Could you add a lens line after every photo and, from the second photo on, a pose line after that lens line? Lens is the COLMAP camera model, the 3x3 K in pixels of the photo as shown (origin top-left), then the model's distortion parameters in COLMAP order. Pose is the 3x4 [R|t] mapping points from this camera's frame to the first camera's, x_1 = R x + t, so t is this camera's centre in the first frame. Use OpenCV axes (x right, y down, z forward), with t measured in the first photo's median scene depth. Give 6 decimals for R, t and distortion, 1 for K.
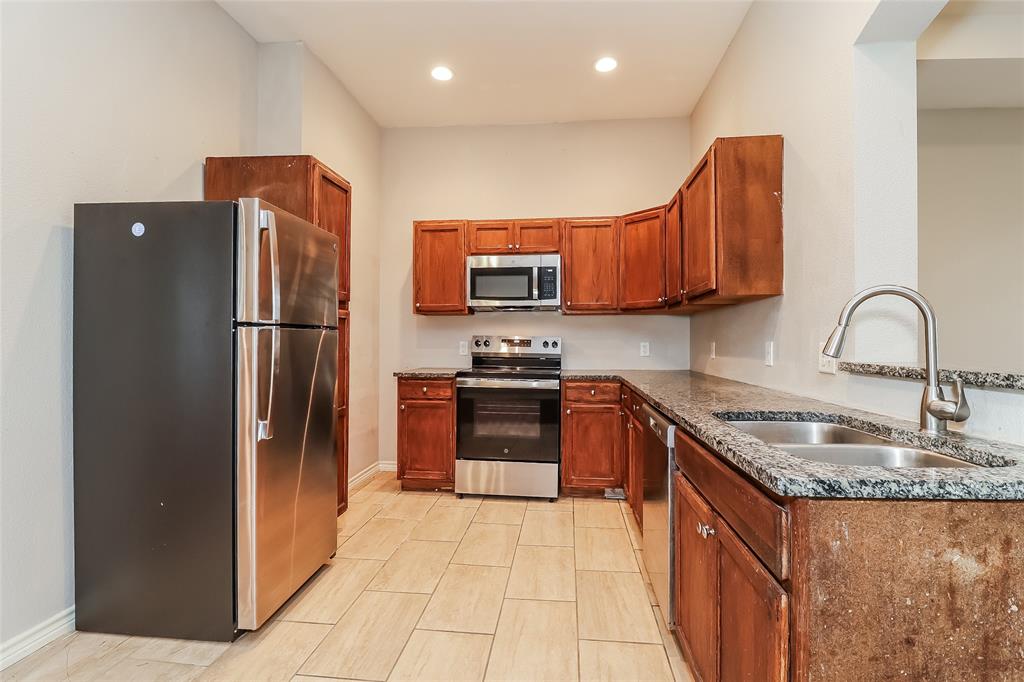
lens RADIAL K [[473.4, 0, 510.0], [0, 473.4, 331.1], [0, 0, 1]] dist [0.003612, -0.009884]
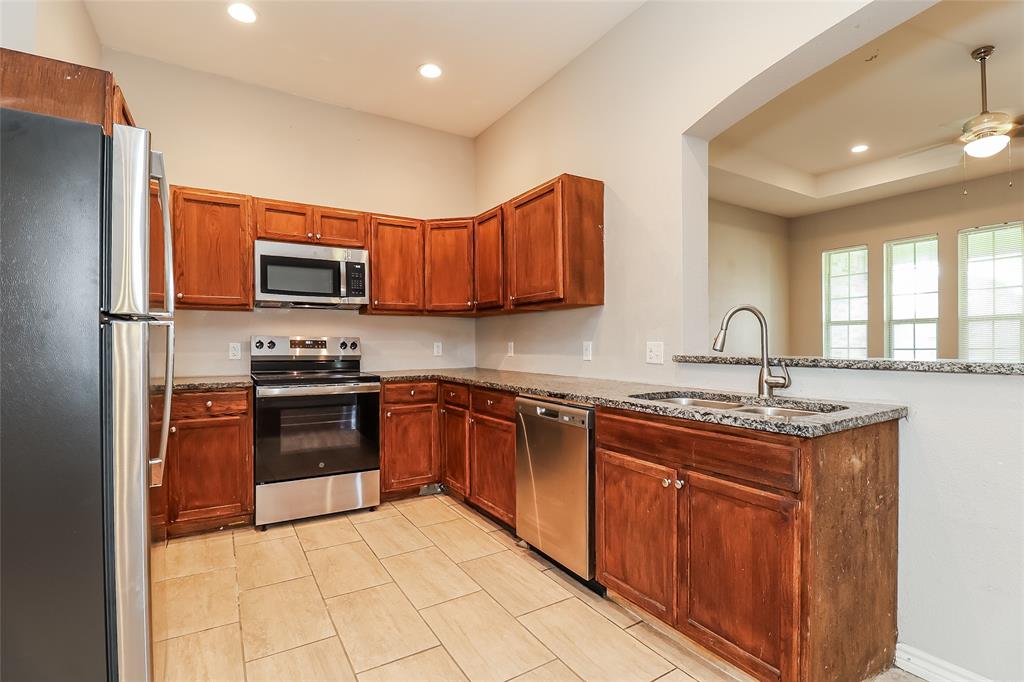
lens RADIAL K [[473.4, 0, 510.0], [0, 473.4, 331.1], [0, 0, 1]] dist [0.003612, -0.009884]
pose [[0.800642, 0.009577, 0.599066, -0.257509], [-0.008669, 0.999953, -0.004400, 0.001583], [-0.599080, -0.001670, 0.800688, 0.072310]]
